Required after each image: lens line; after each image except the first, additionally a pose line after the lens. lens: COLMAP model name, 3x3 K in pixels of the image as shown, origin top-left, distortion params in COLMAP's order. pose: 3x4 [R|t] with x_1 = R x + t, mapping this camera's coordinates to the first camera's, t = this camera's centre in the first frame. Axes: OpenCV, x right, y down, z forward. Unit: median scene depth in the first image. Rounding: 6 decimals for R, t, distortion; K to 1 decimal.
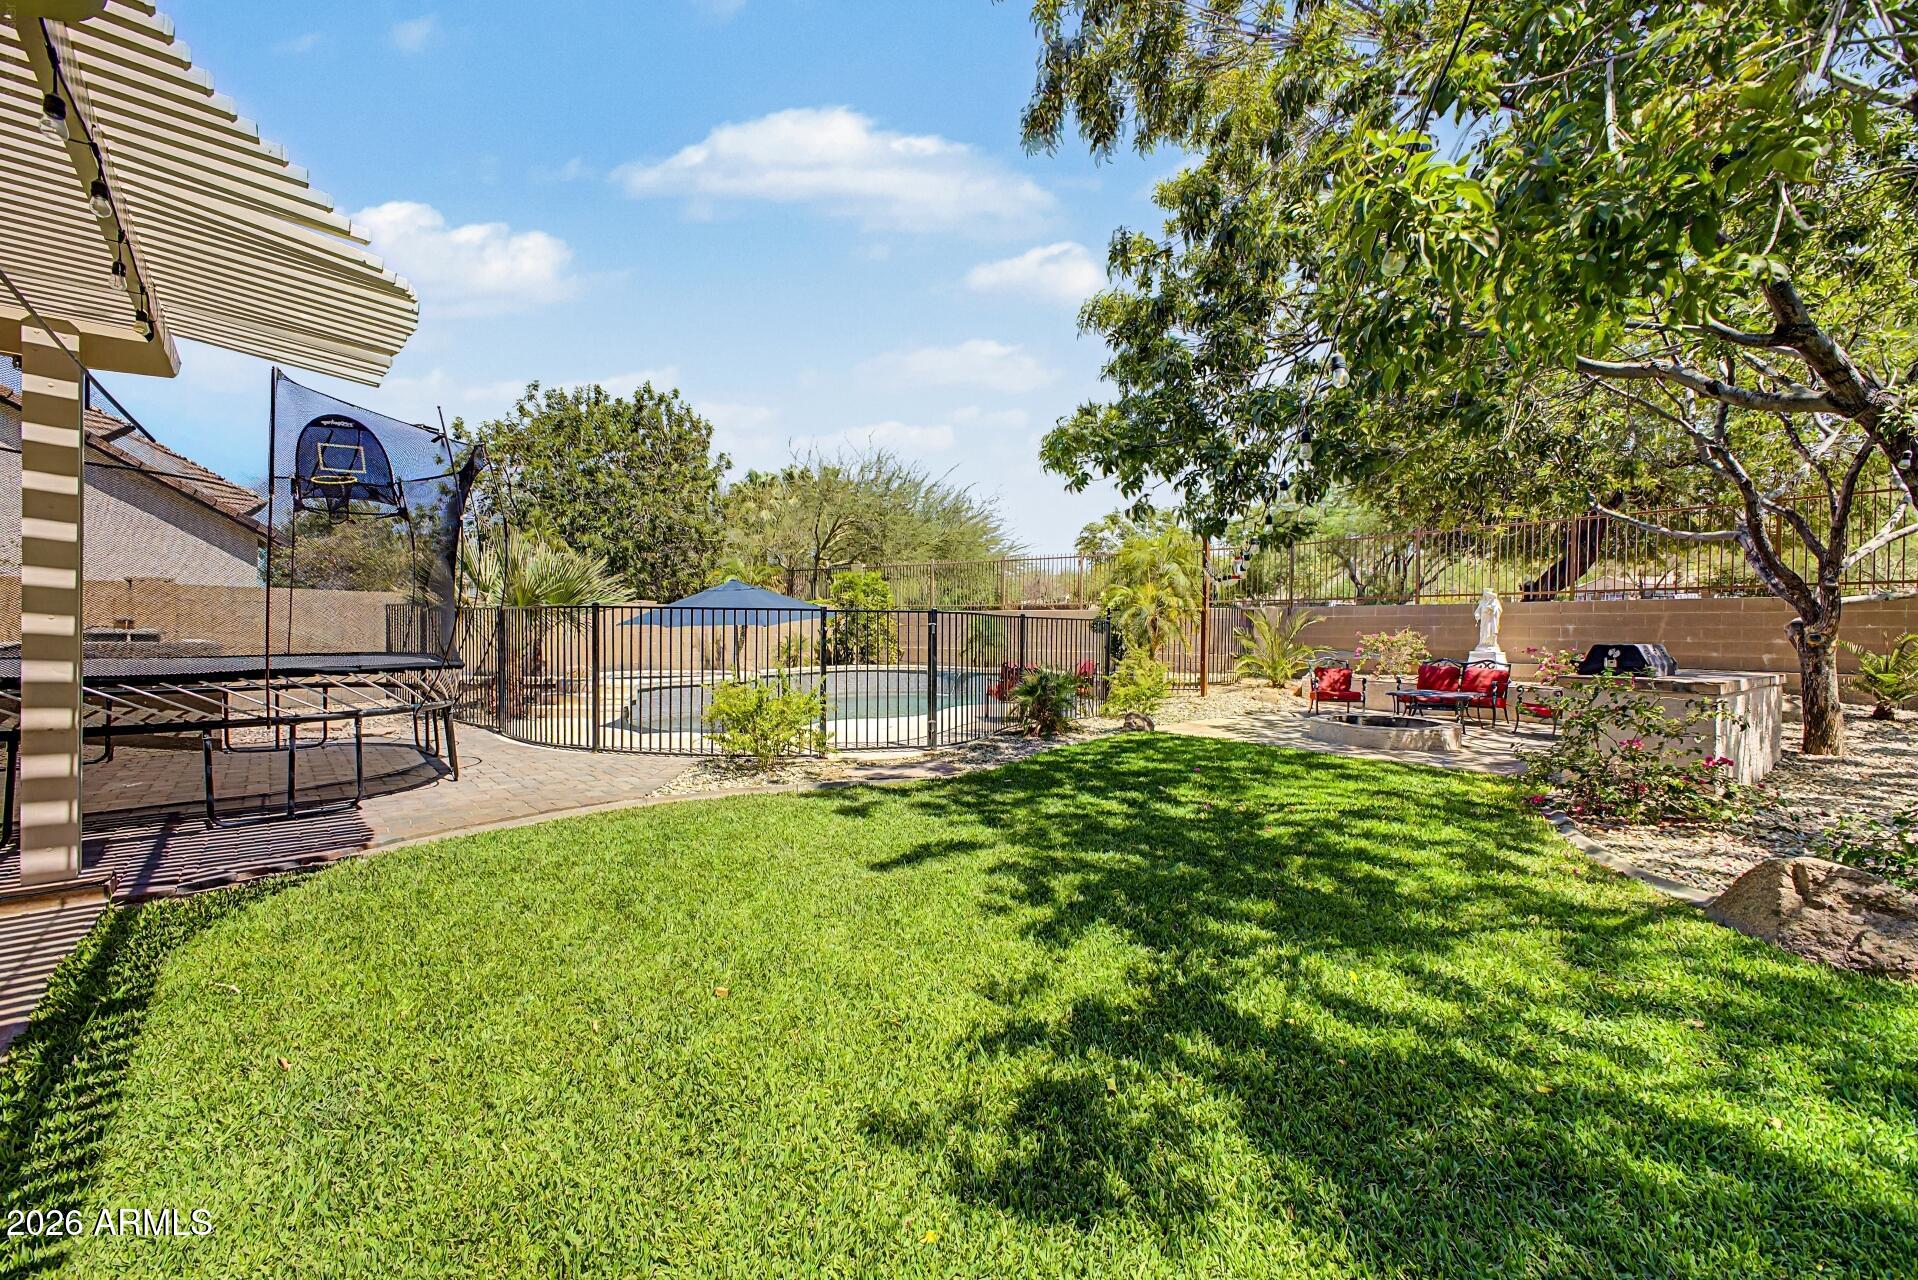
lens RADIAL K [[753.0, 0, 965.8], [0, 753.0, 639.1], [0, 0, 1]] dist [0.018113, -0.006172]
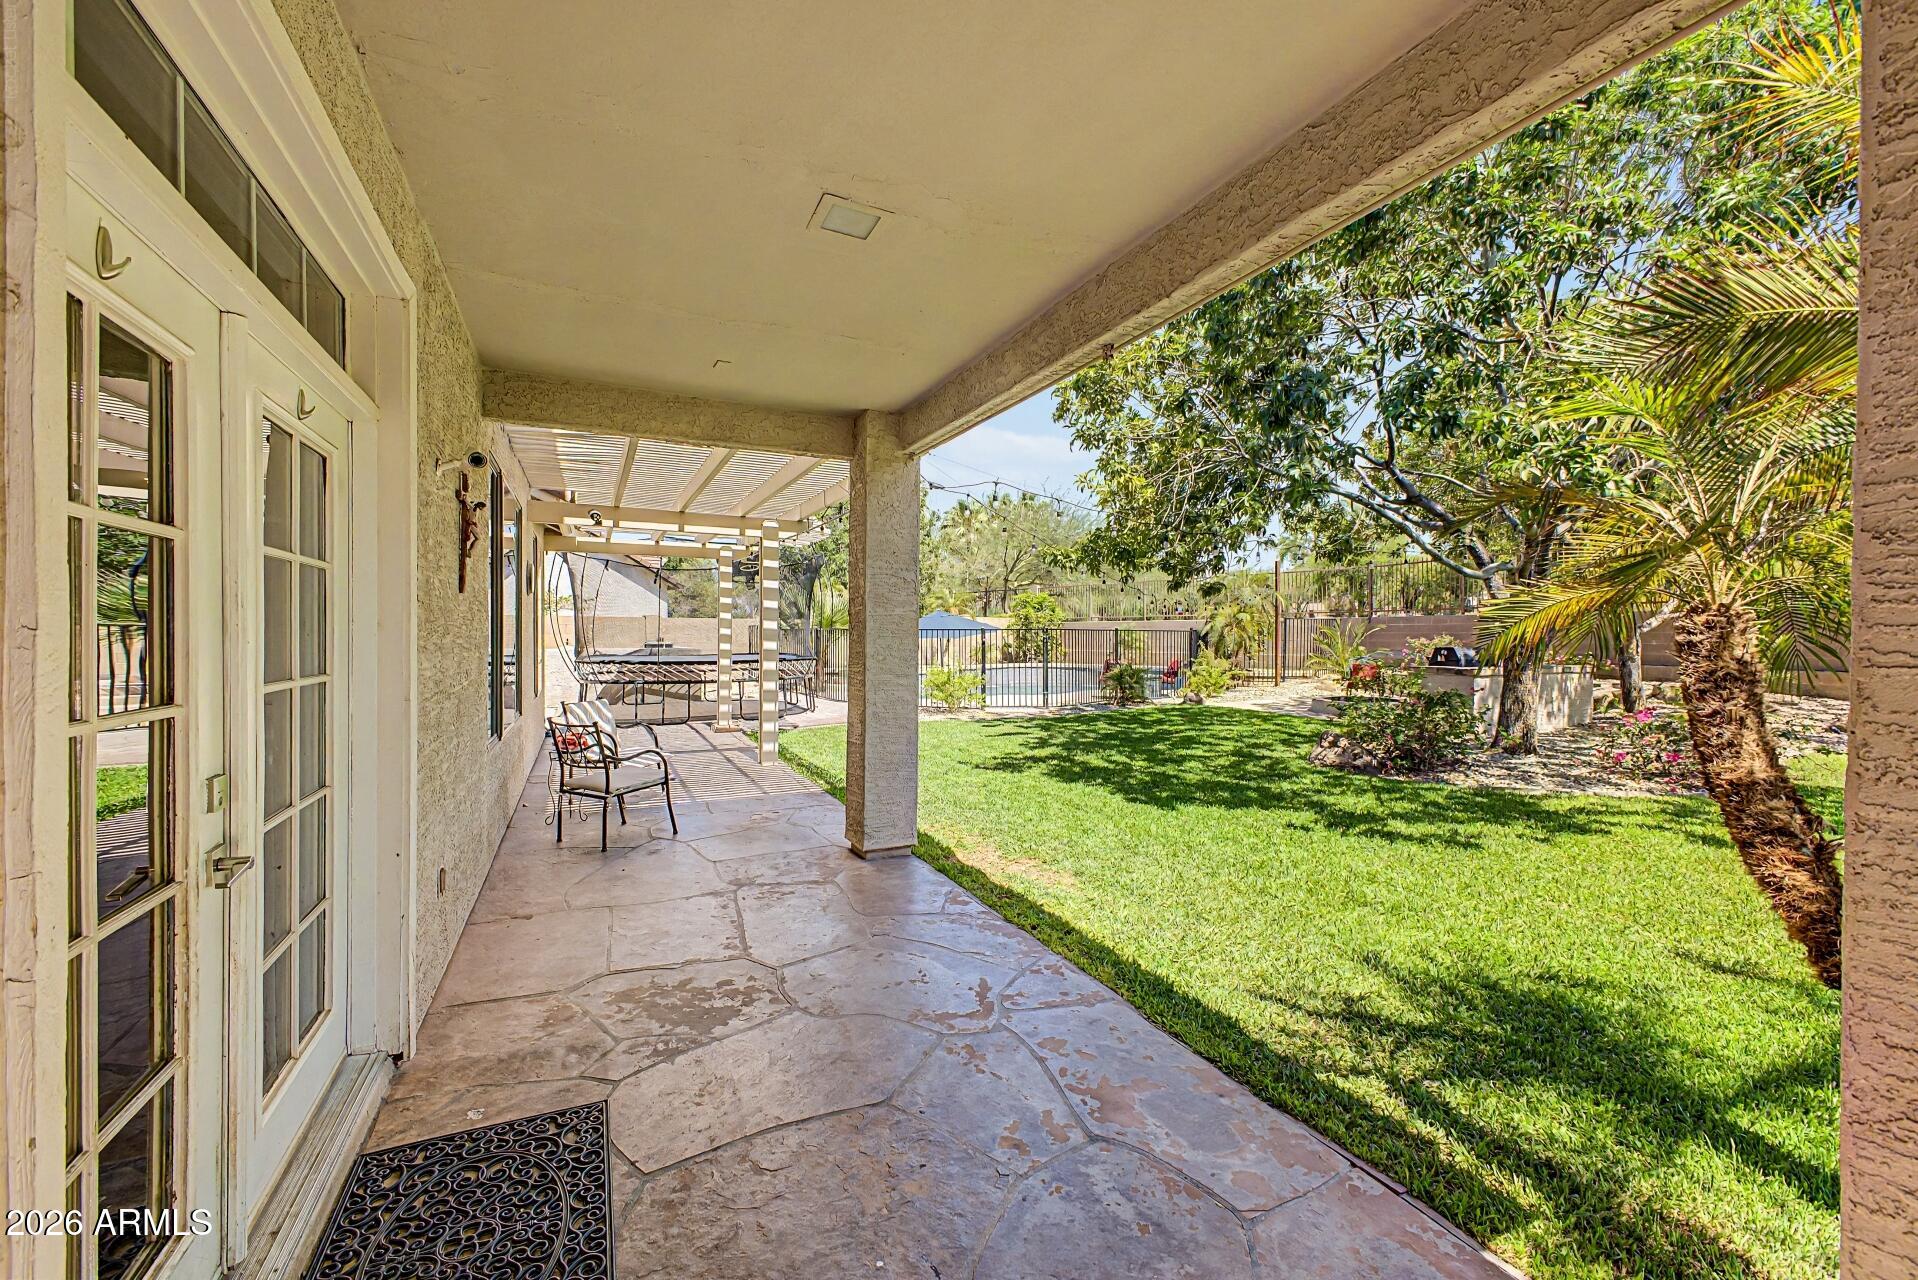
lens RADIAL K [[753.0, 0, 957.6], [0, 753.0, 641.6], [0, 0, 1]] dist [0.018113, -0.006172]
pose [[0.958740, -0.003236, -0.284265, 0.109000], [0.002779, 0.999994, -0.002011, -0.001796], [0.284269, 0.001138, 0.958744, -0.307908]]
